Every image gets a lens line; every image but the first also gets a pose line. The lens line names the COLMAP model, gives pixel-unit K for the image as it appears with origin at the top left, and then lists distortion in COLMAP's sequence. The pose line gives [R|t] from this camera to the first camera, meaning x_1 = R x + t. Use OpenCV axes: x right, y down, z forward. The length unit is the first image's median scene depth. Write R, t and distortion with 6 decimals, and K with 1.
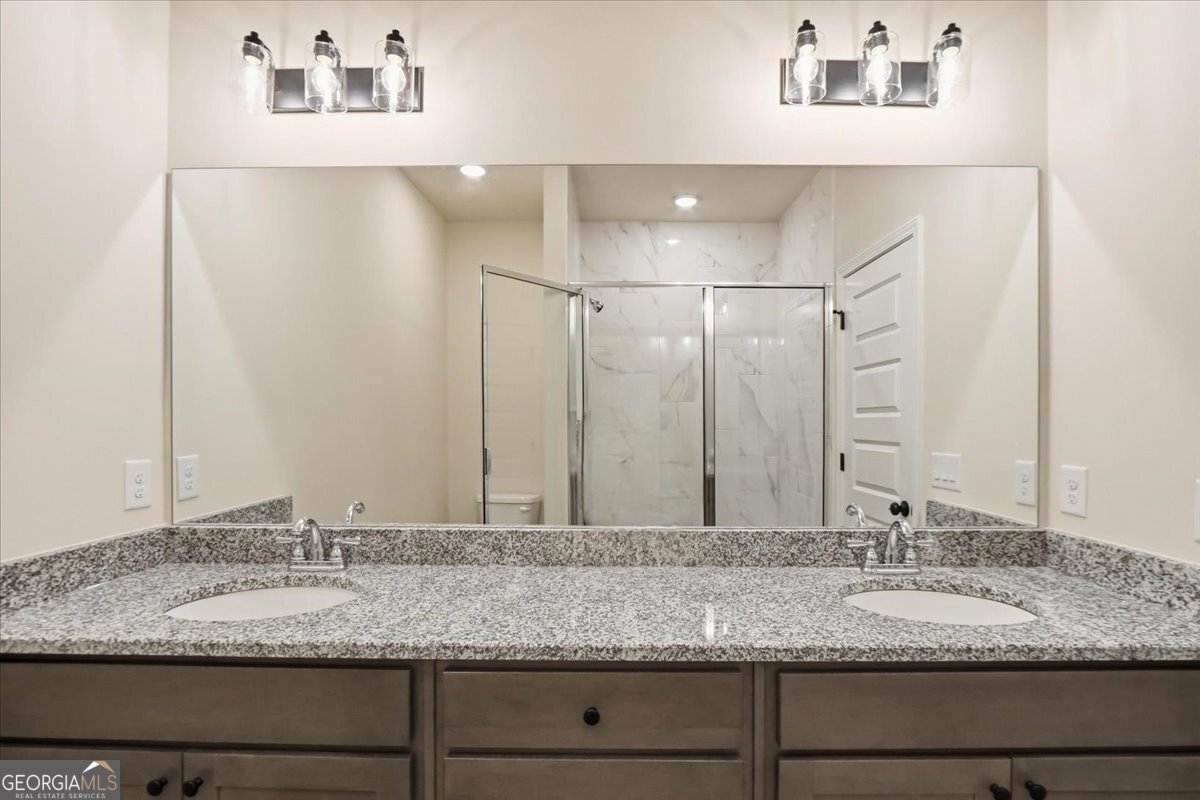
lens RADIAL K [[566.5, 0, 610.5], [0, 566.5, 406.0], [0, 0, 1]] dist [-0.019821, 0.004238]
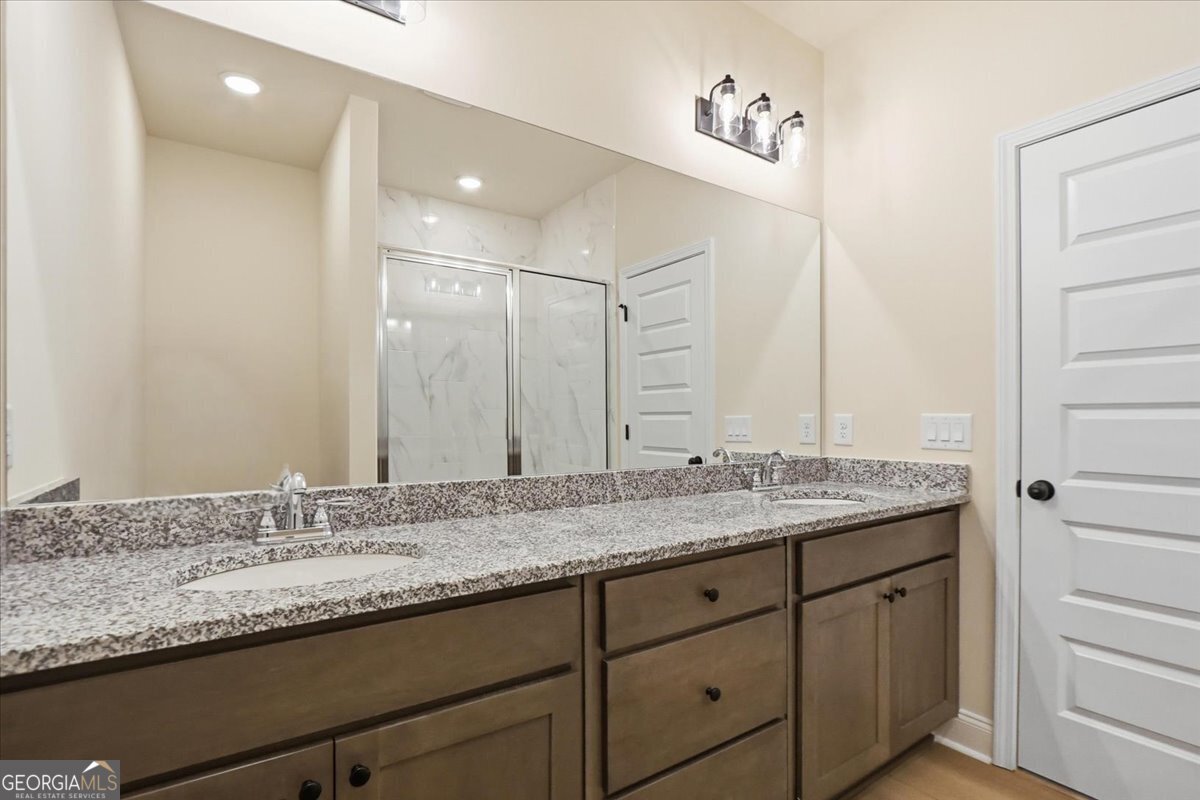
lens RADIAL K [[566.5, 0, 615.9], [0, 566.5, 400.4], [0, 0, 1]] dist [-0.019821, 0.004238]
pose [[0.816275, 0.015320, 0.577460, -0.602640], [-0.011125, 0.999880, -0.010801, 0.091666], [-0.577556, 0.002392, 0.816348, 0.073190]]
